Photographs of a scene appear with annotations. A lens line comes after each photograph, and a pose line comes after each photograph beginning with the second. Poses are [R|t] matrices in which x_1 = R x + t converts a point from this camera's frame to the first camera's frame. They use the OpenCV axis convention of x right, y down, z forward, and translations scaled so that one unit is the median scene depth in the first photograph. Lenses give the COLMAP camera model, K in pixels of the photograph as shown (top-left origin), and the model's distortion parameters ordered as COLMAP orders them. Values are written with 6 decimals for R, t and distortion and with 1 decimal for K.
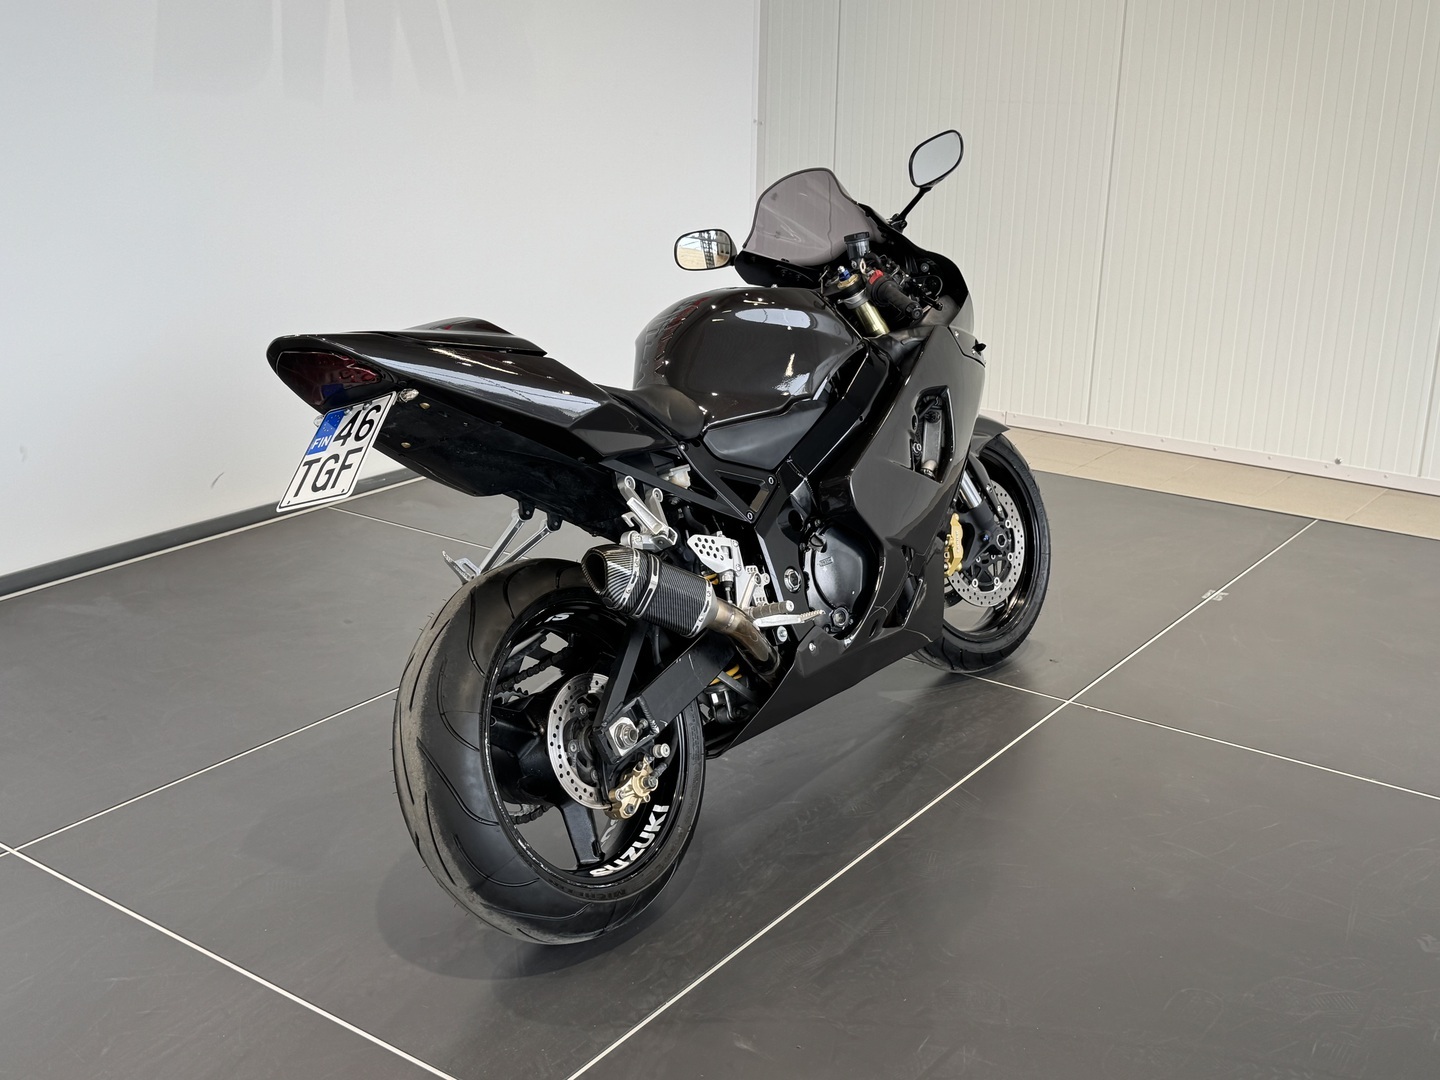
lens RADIAL K [[1654.3, 0, 732.3], [0, 1654.3, 529.2], [0, 0, 1]] dist [0.100128, 0.000000]
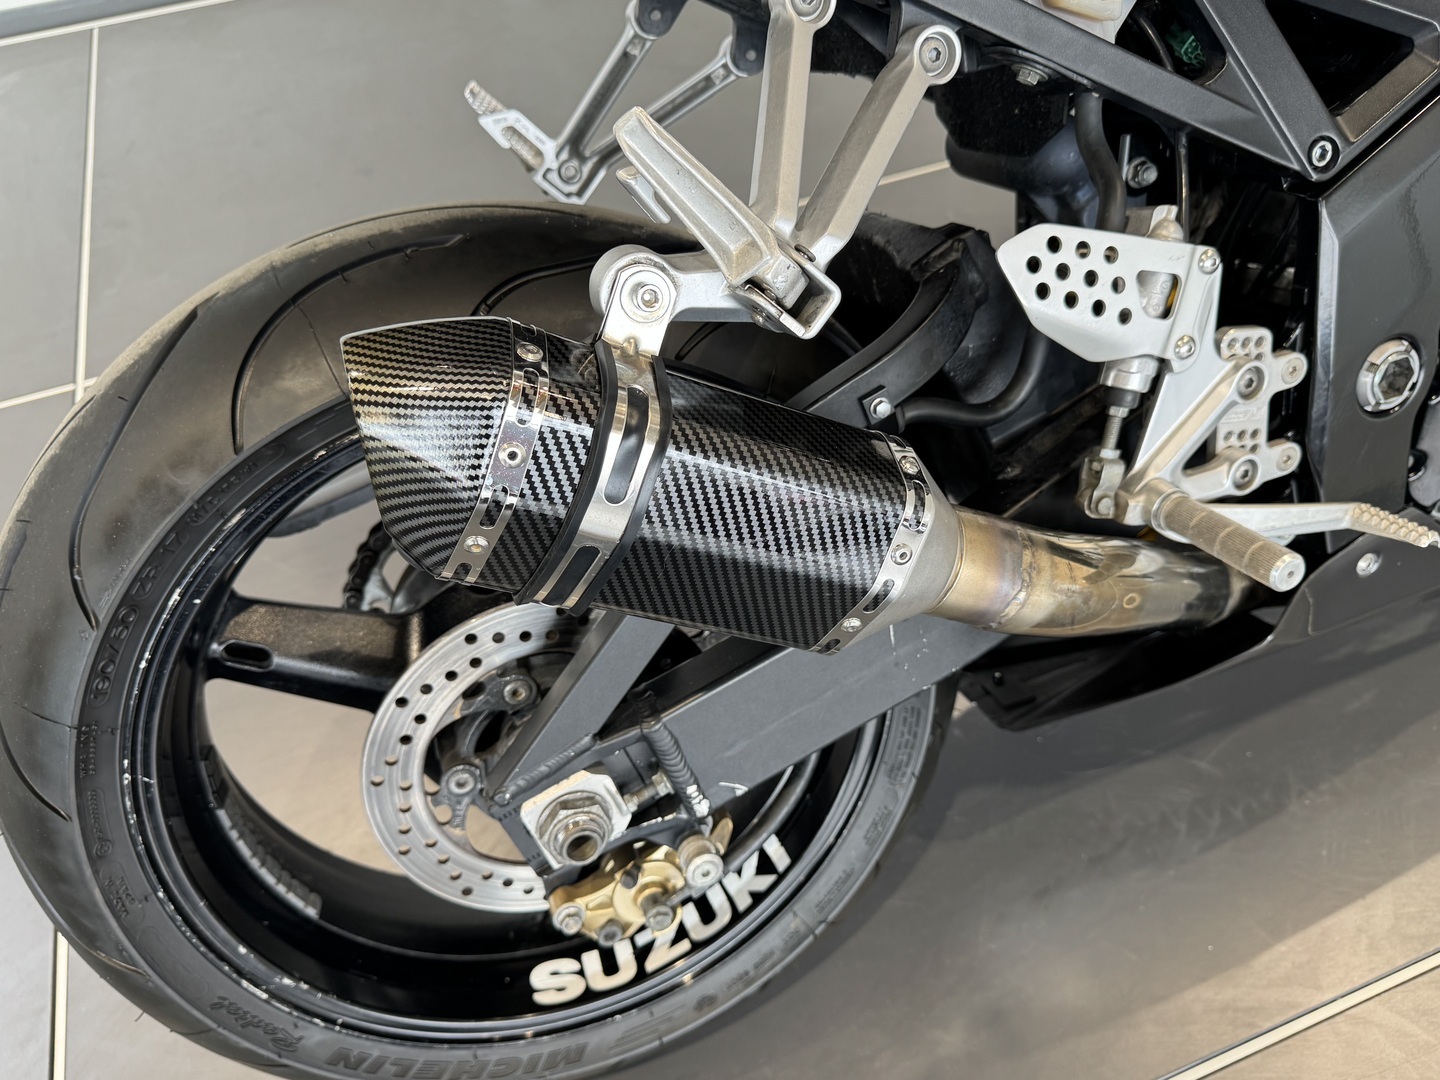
lens RADIAL K [[1080.1, 0, 726.1], [0, 1080.1, 532.5], [0, 0, 1]] dist [0.056332, -0.034380]
pose [[0.832022, 0.376464, -0.407448, 0.027715], [-0.108723, 0.830899, 0.545698, -0.047842], [0.543984, -0.409734, 0.732257, 0.788250]]
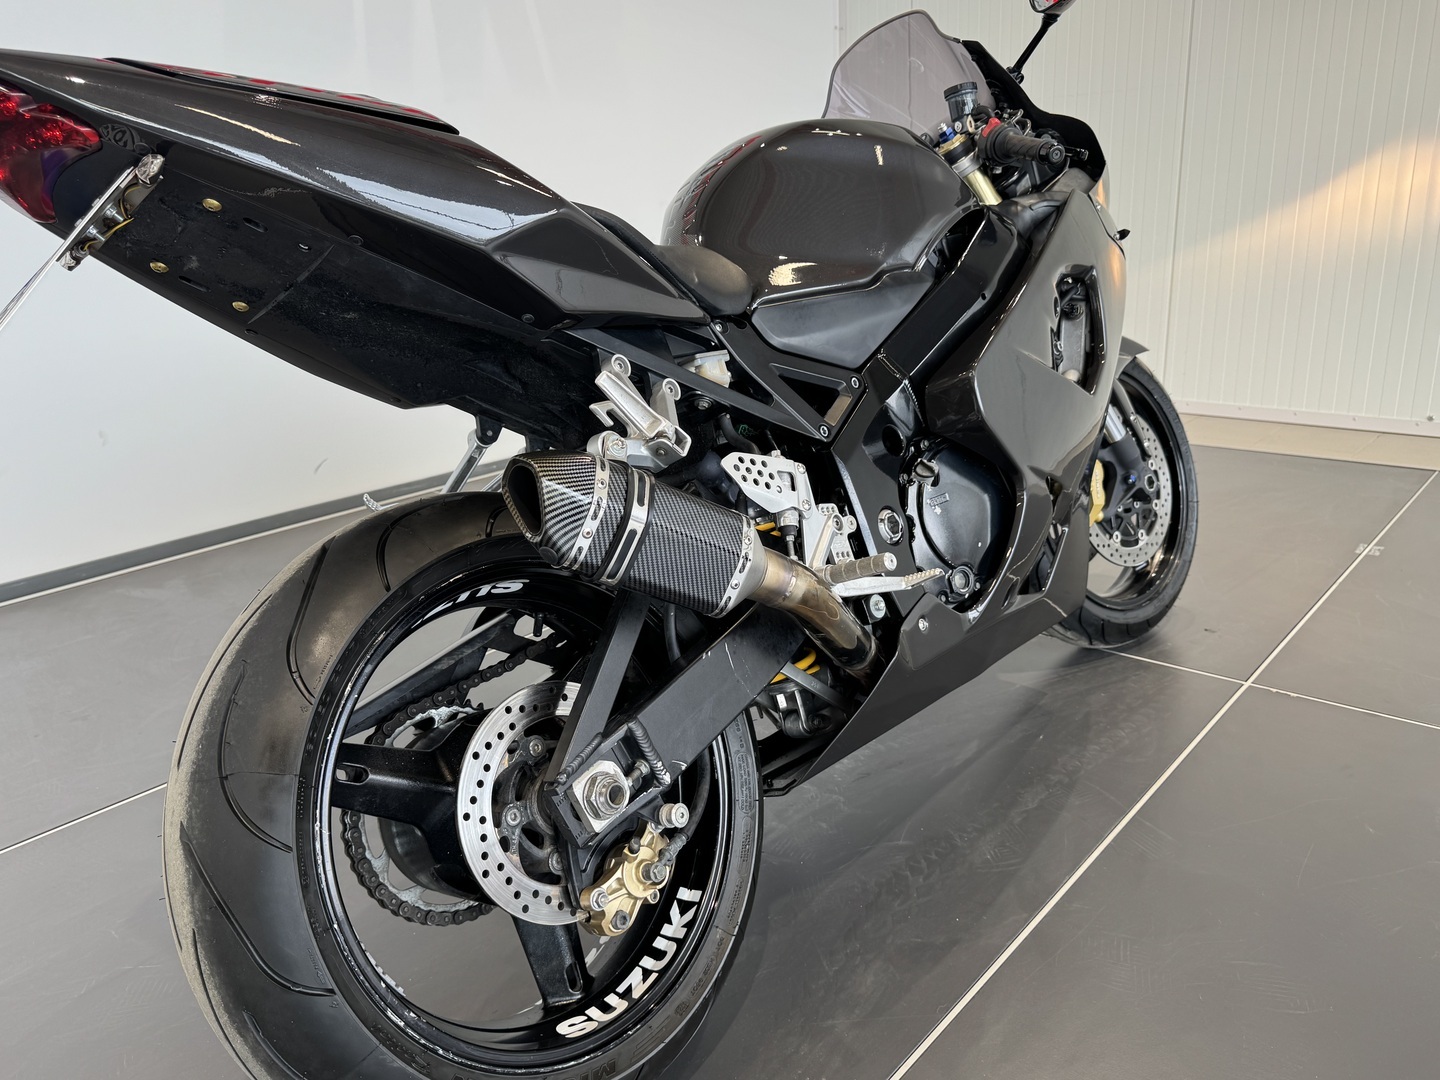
lens RADIAL K [[1080.1, 0, 716.8], [0, 1080.1, 536.0], [0, 0, 1]] dist [0.056332, -0.034380]
pose [[0.993580, -0.027641, -0.109700, 0.014584], [0.027719, 0.999615, -0.000814, 0.034280], [0.109680, -0.002232, 0.993964, 0.575135]]
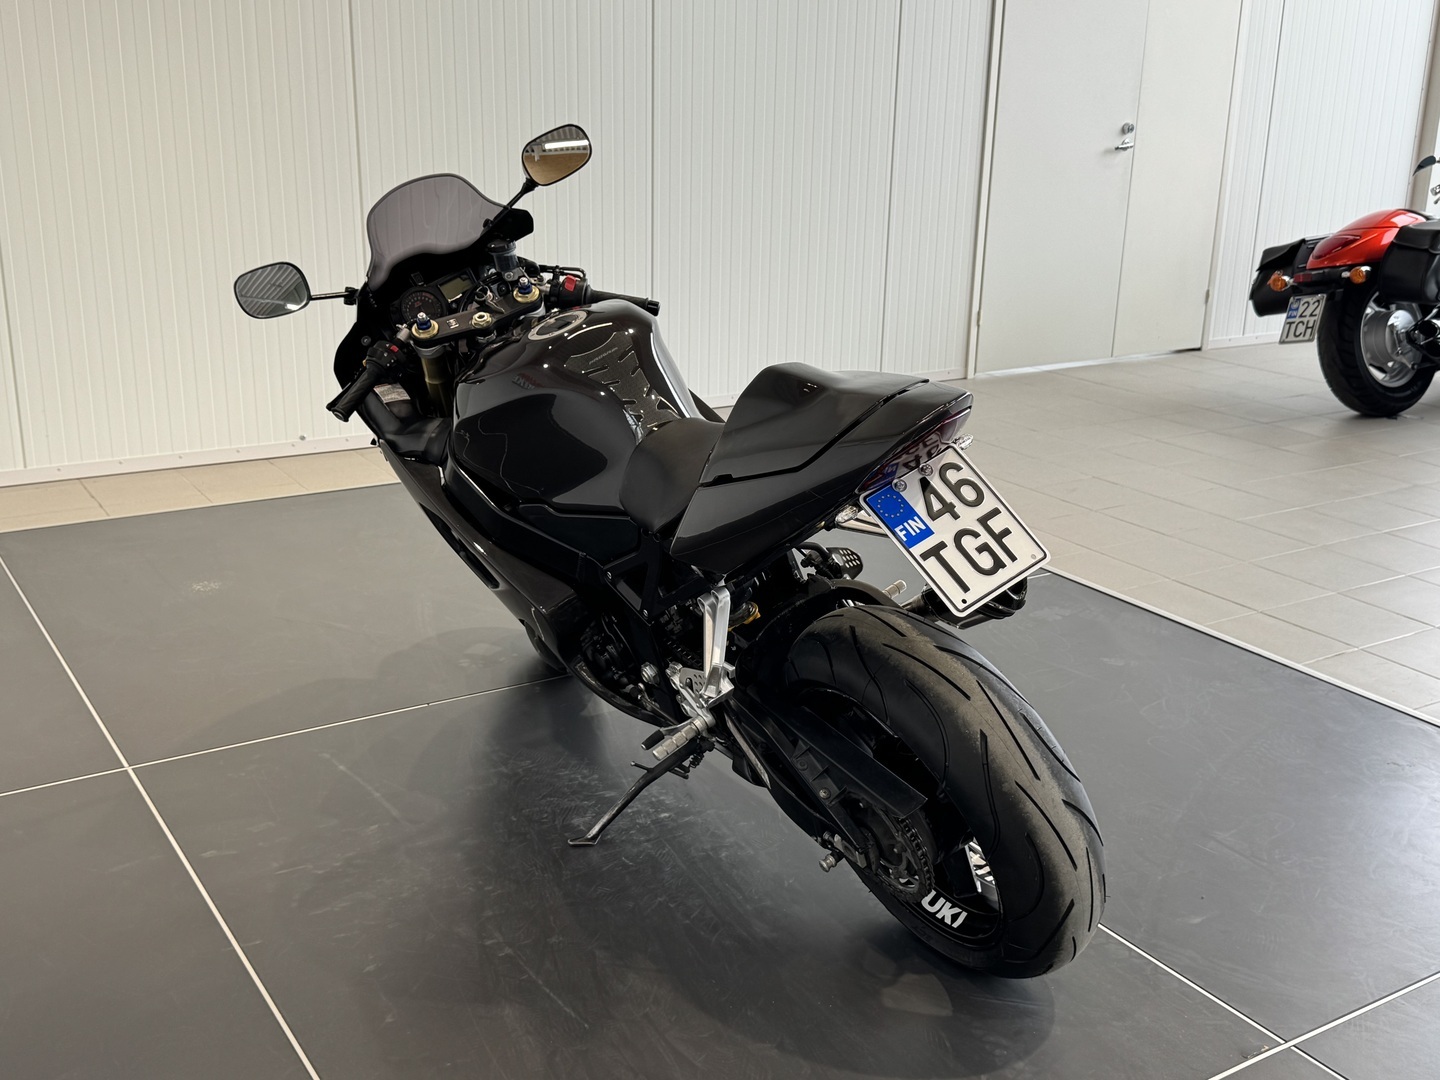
lens RADIAL K [[1603.9, 0, 723.4], [0, 1603.9, 545.8], [0, 0, 1]] dist [0.088792, 0.000000]
pose [[0.383094, -0.283828, 0.879023, -0.846746], [0.263663, 0.945632, 0.190426, -0.189438], [-0.885280, 0.158815, 0.437101, 0.642186]]
